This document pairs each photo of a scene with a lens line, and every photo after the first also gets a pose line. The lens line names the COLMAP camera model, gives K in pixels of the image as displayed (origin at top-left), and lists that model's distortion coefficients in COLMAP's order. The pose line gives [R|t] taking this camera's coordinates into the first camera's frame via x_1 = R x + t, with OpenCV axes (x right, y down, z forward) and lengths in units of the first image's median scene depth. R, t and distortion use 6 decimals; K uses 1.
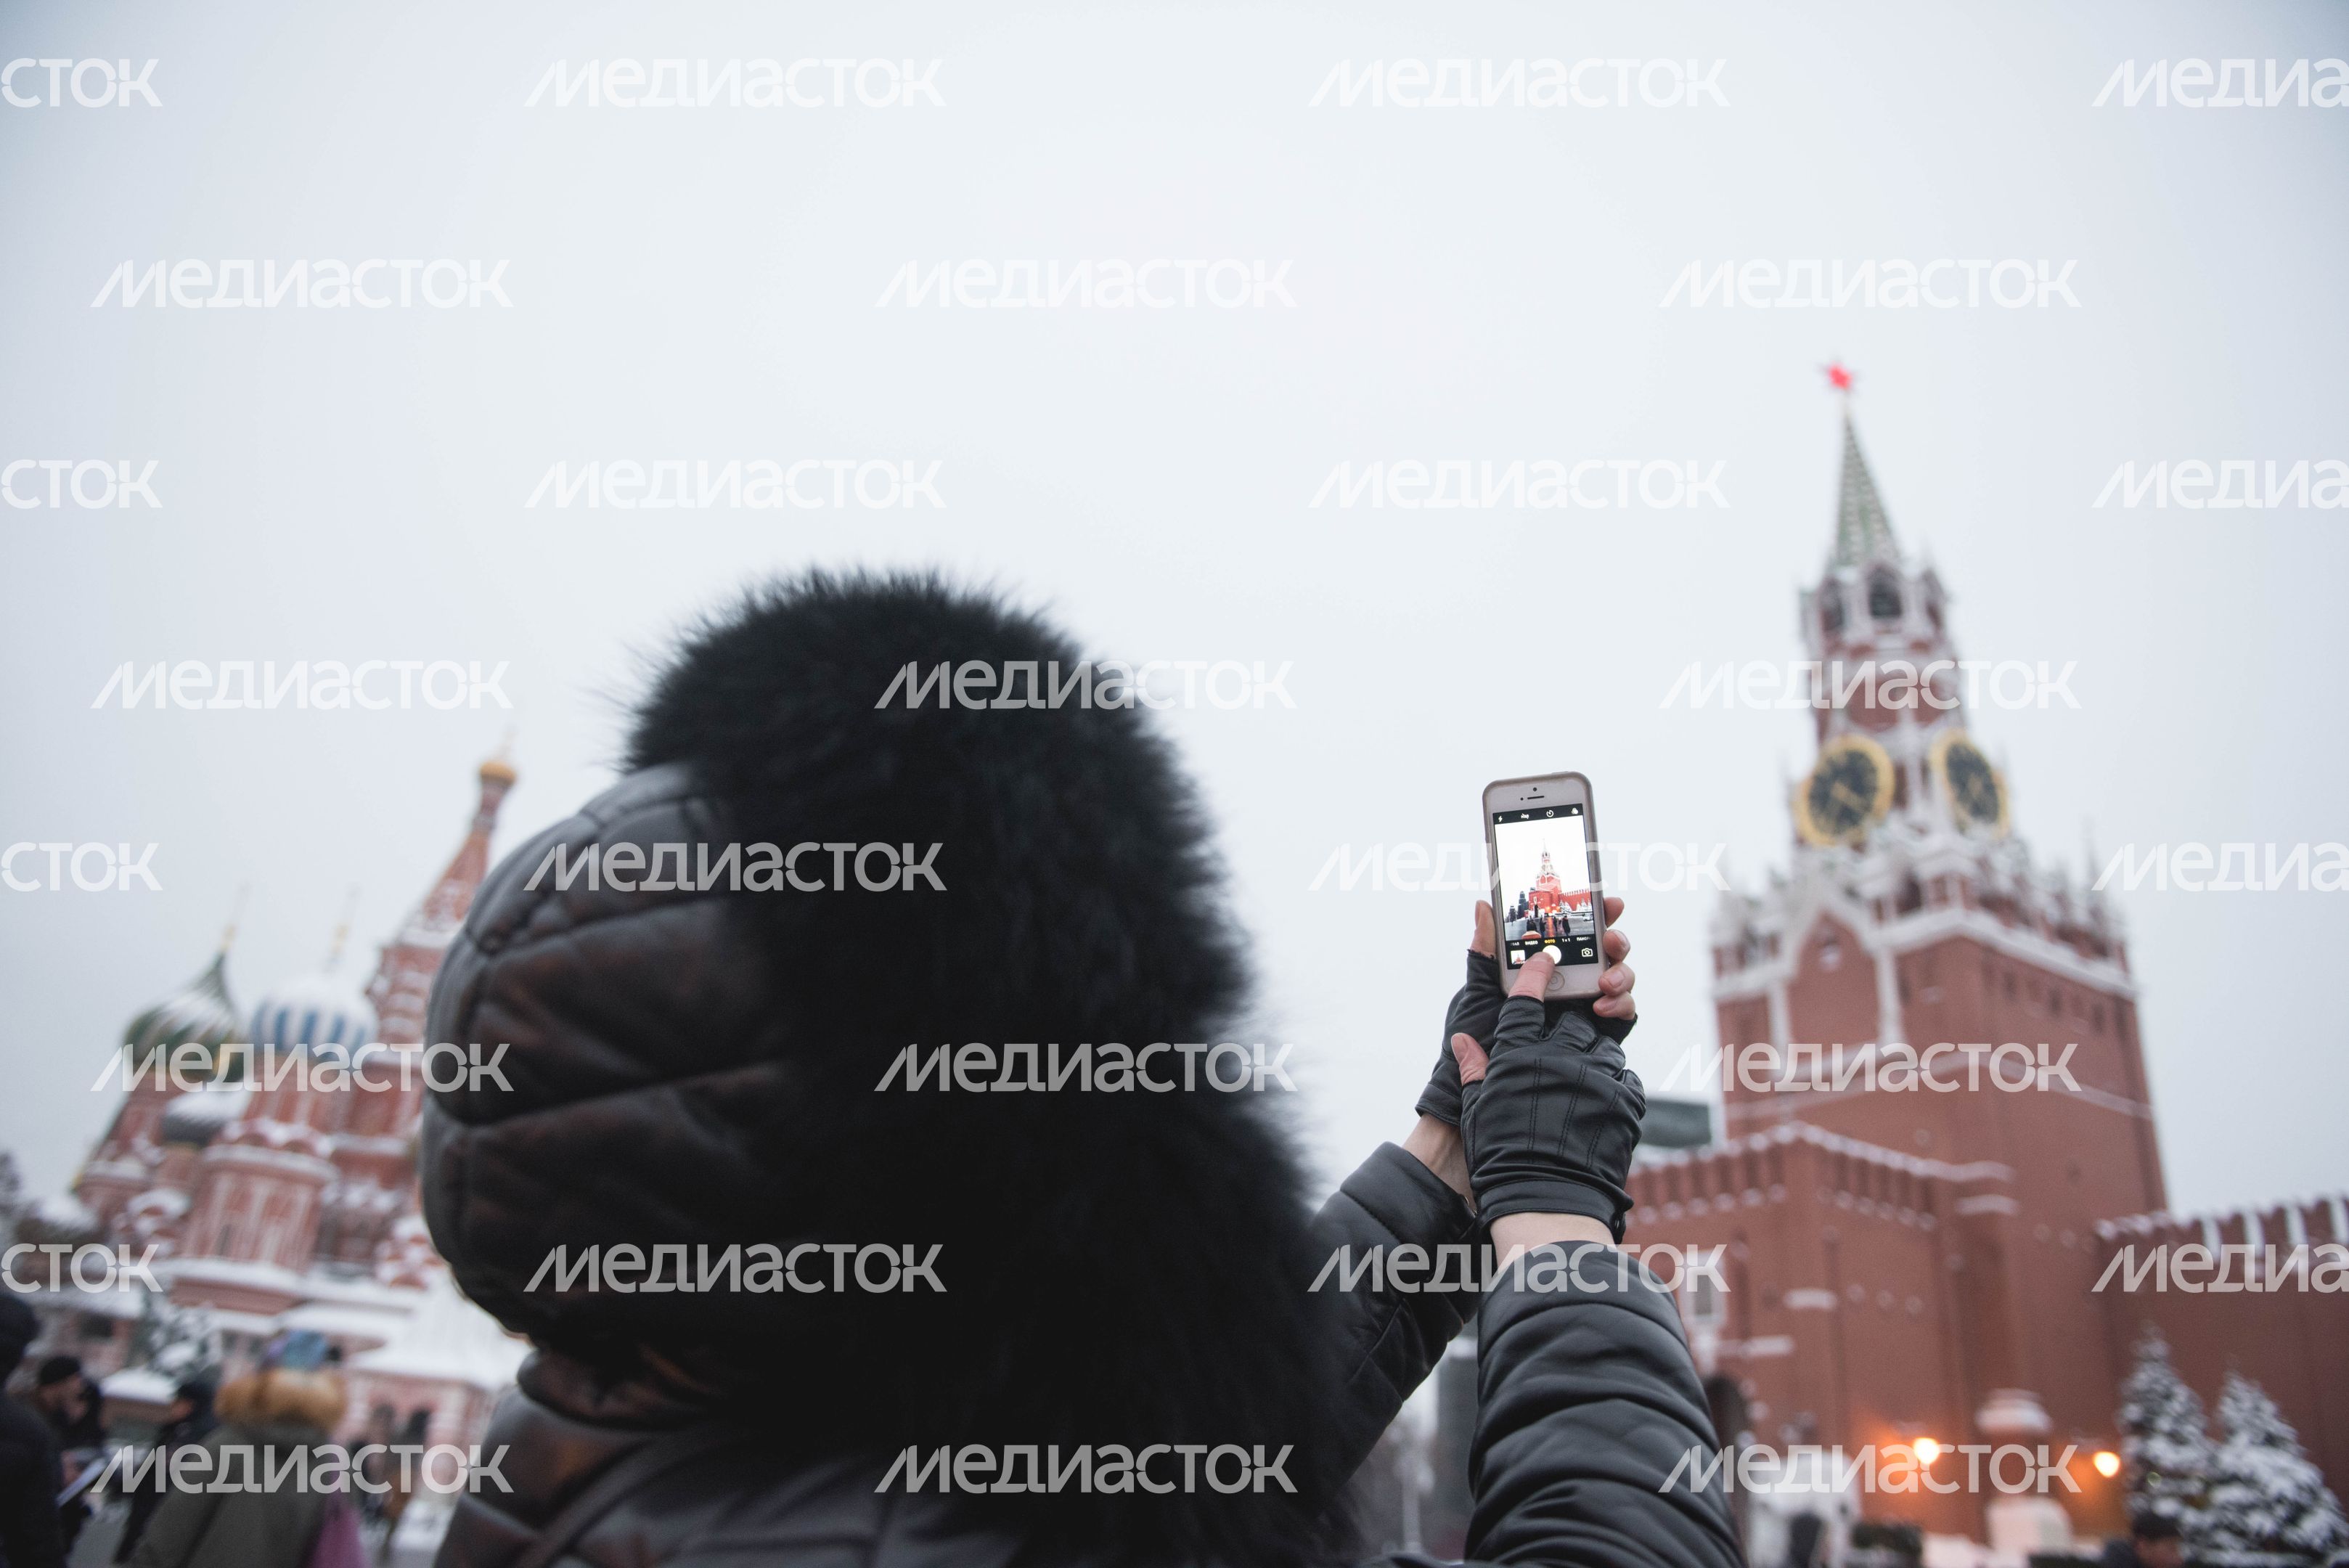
lens RADIAL K [[1629.5, 0, 1163.6], [0, 1629.5, 774.8], [0, 0, 1]] dist [-0.046404, -0.004782]
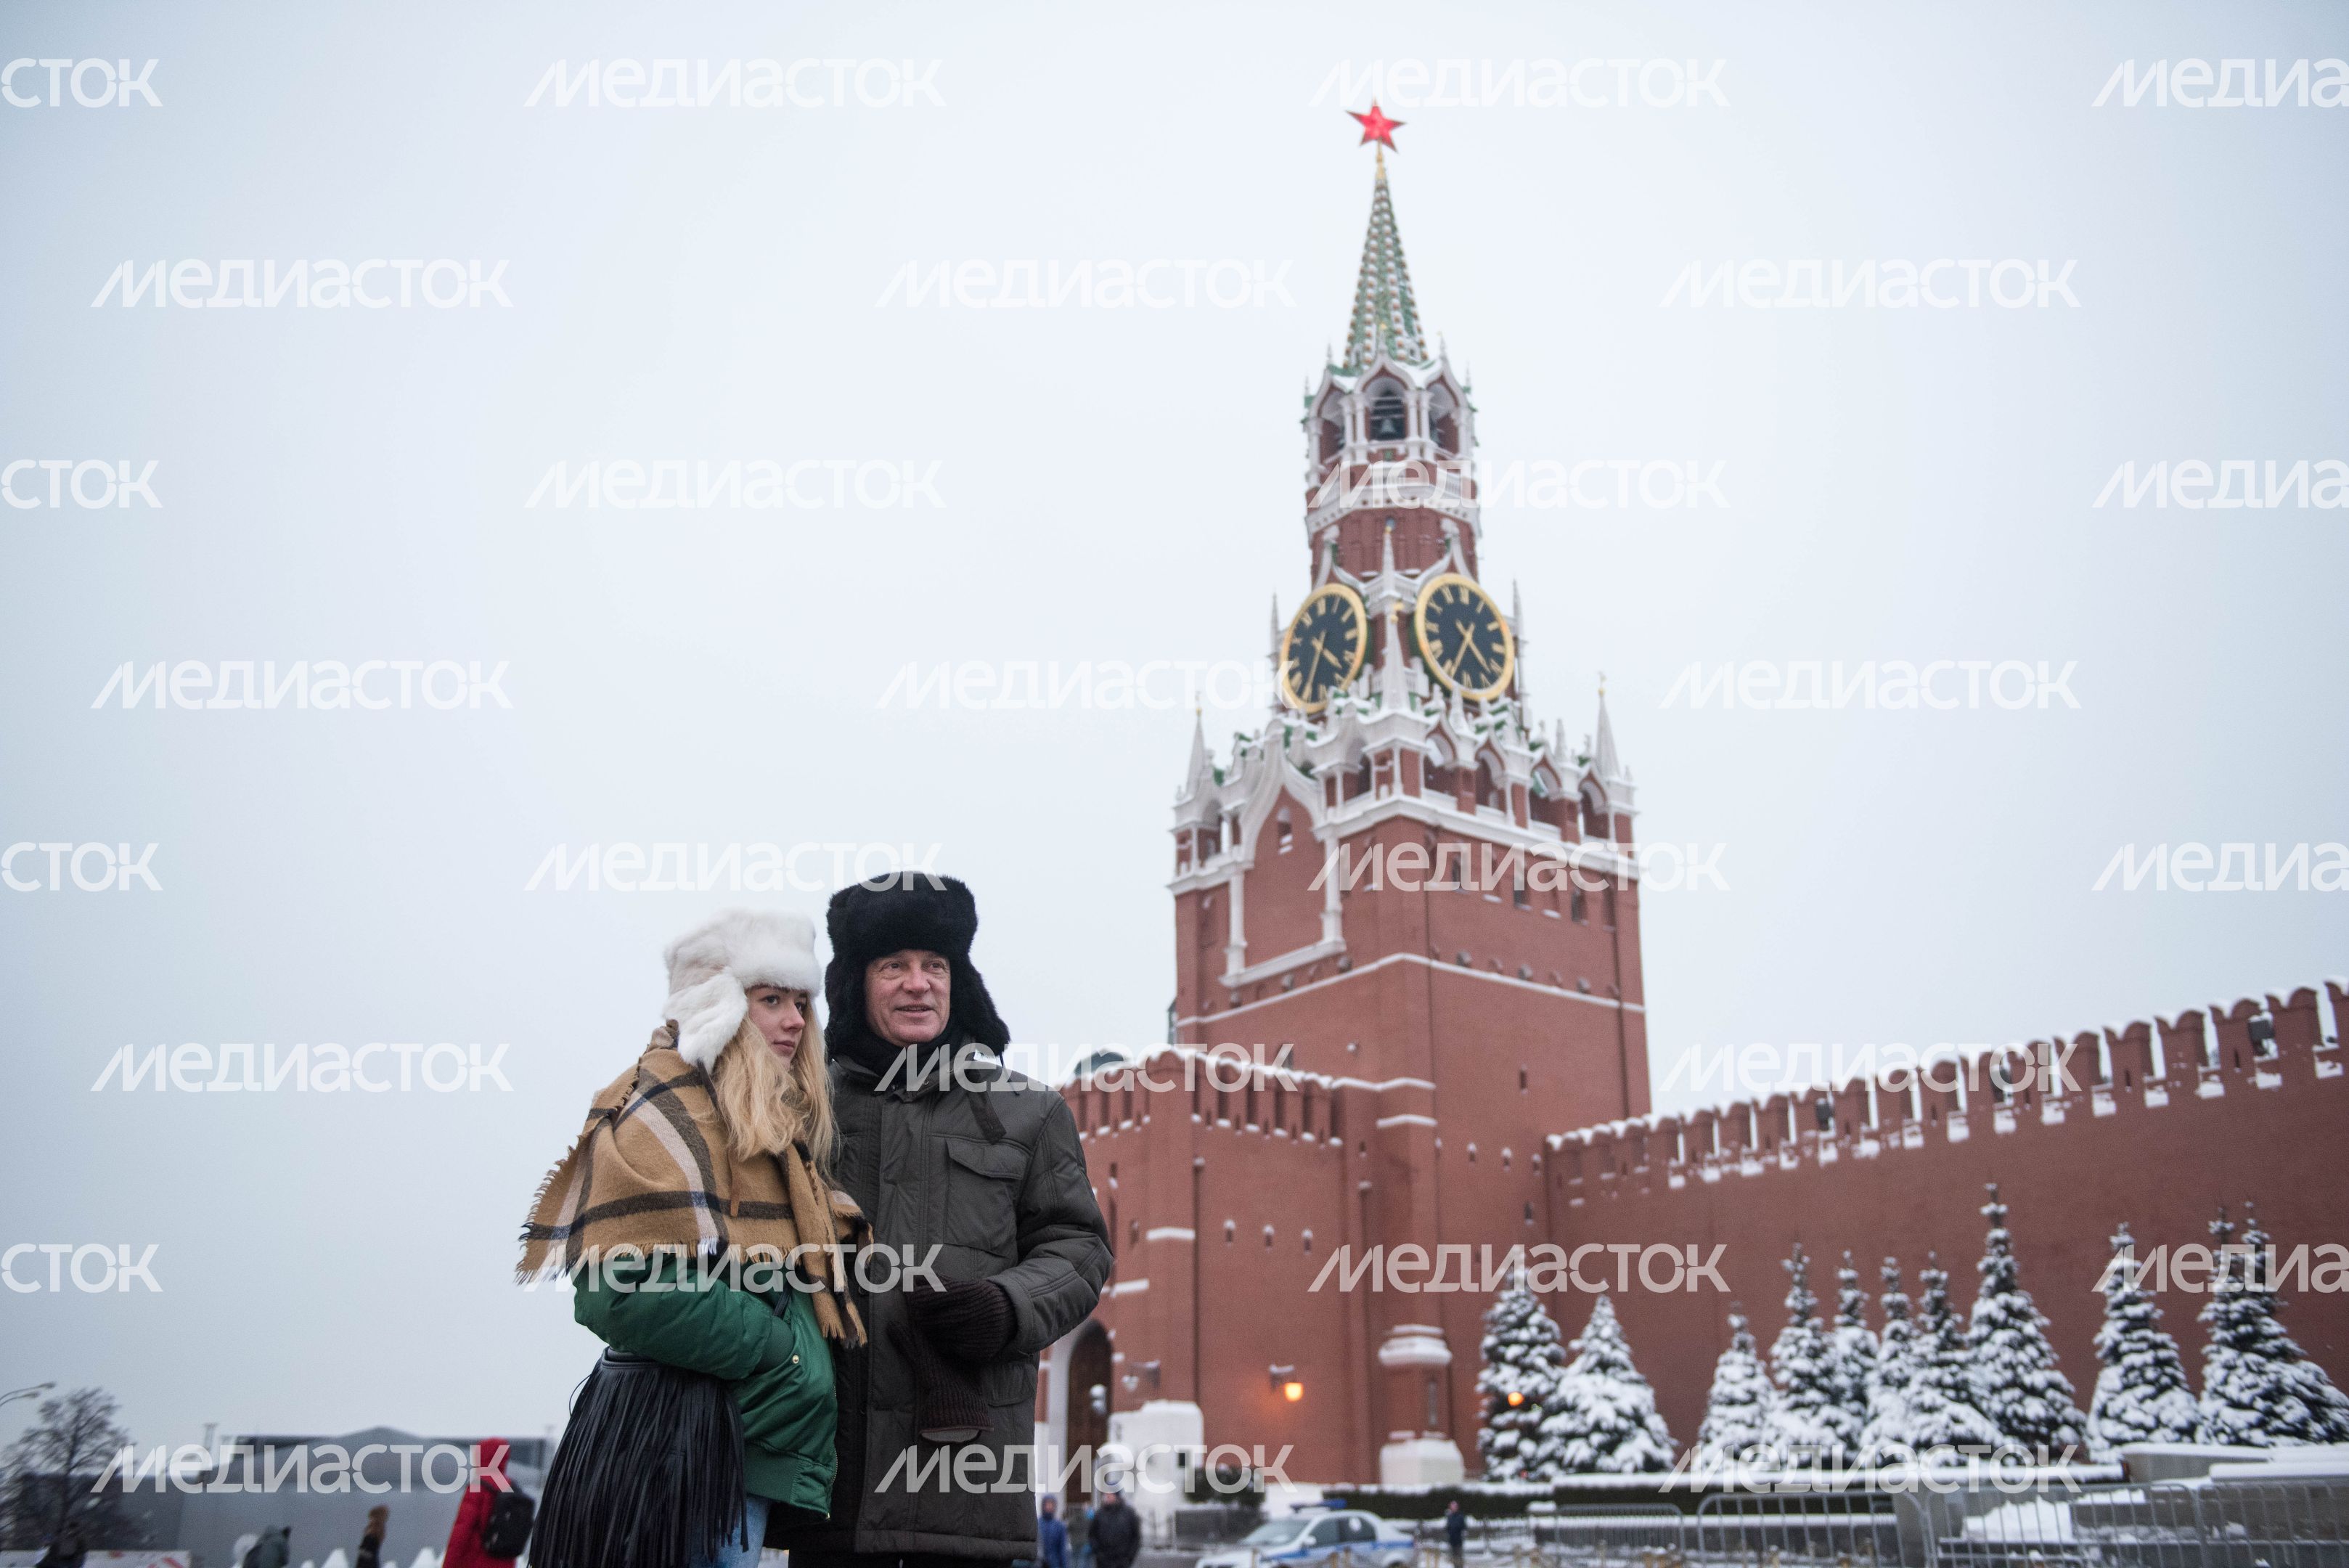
lens RADIAL K [[2171.3, 0, 1174.4], [0, 2171.3, 793.6], [0, 0, 1]] dist [0.014745, 0.000000]
pose [[0.988457, -0.034726, 0.147470, 0.177431], [0.017535, 0.993058, 0.116310, -0.049743], [-0.150486, -0.112381, 0.982204, -0.136906]]
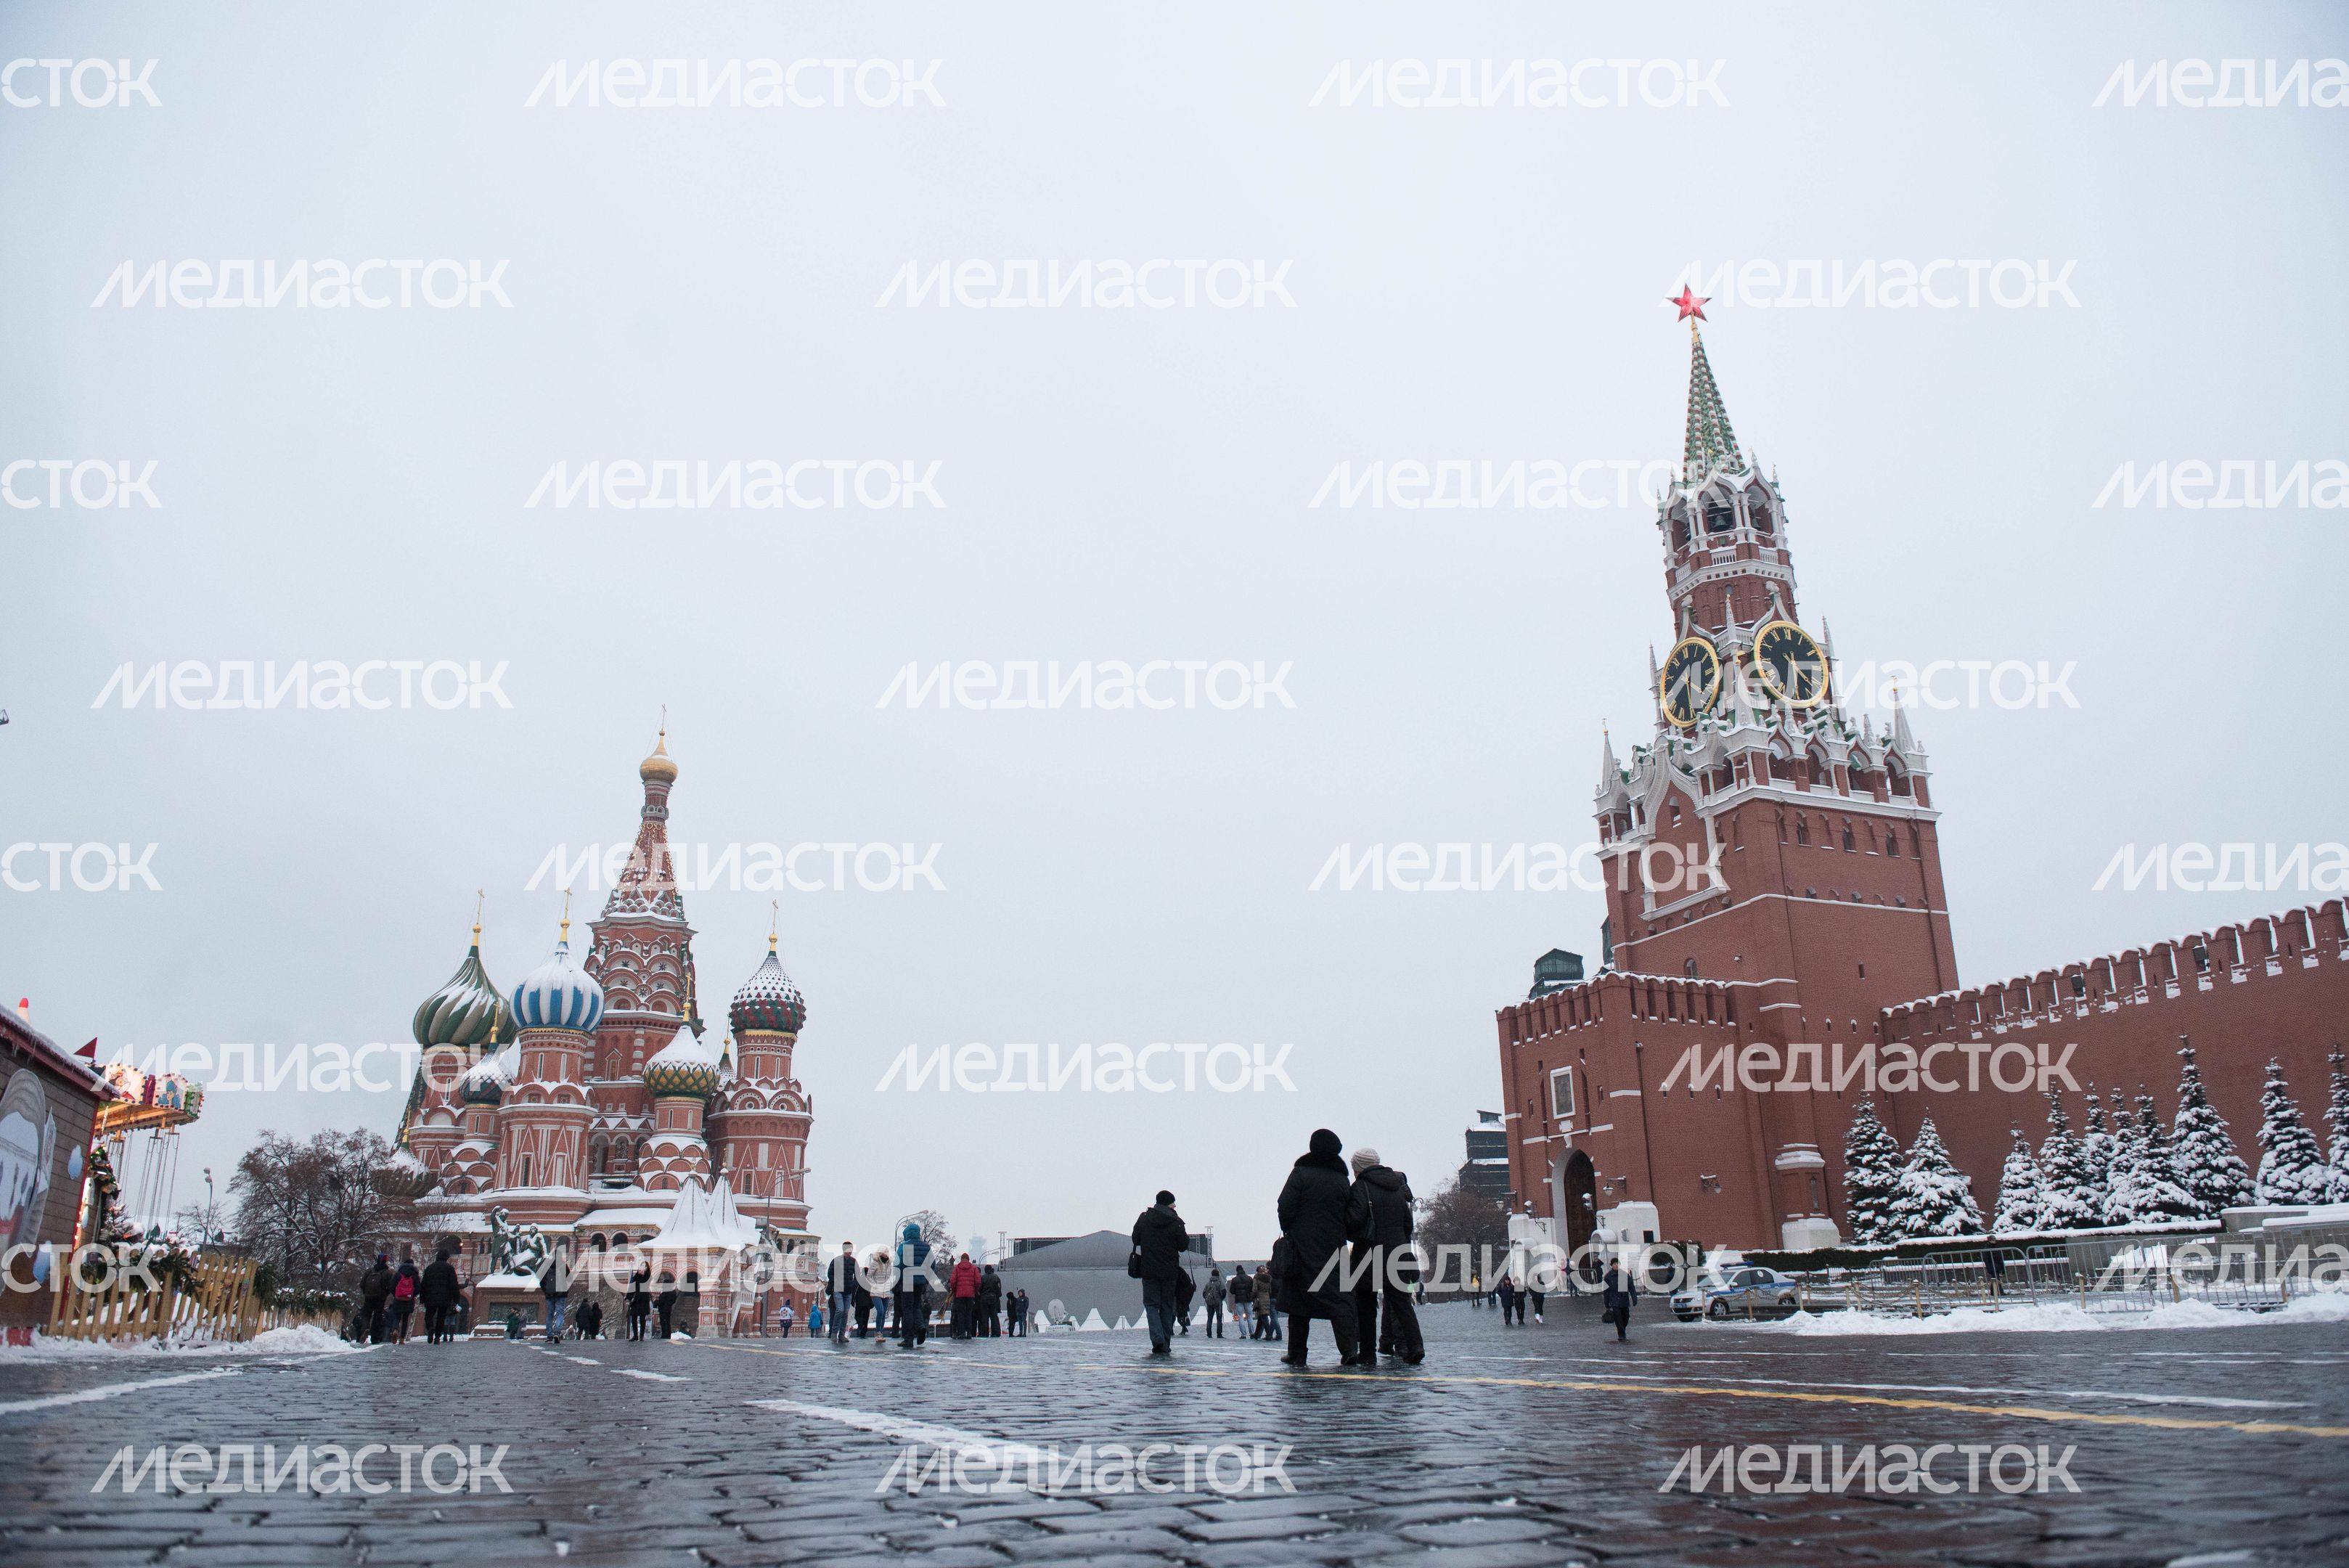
lens RADIAL K [[1629.5, 0, 1171.2], [0, 1629.5, 796.6], [0, 0, 1]] dist [-0.046404, -0.004782]
pose [[0.985464, -0.137136, -0.100269, 0.146010], [0.149275, 0.980770, 0.125725, -0.124459], [0.081100, -0.138865, 0.986985, -0.292945]]
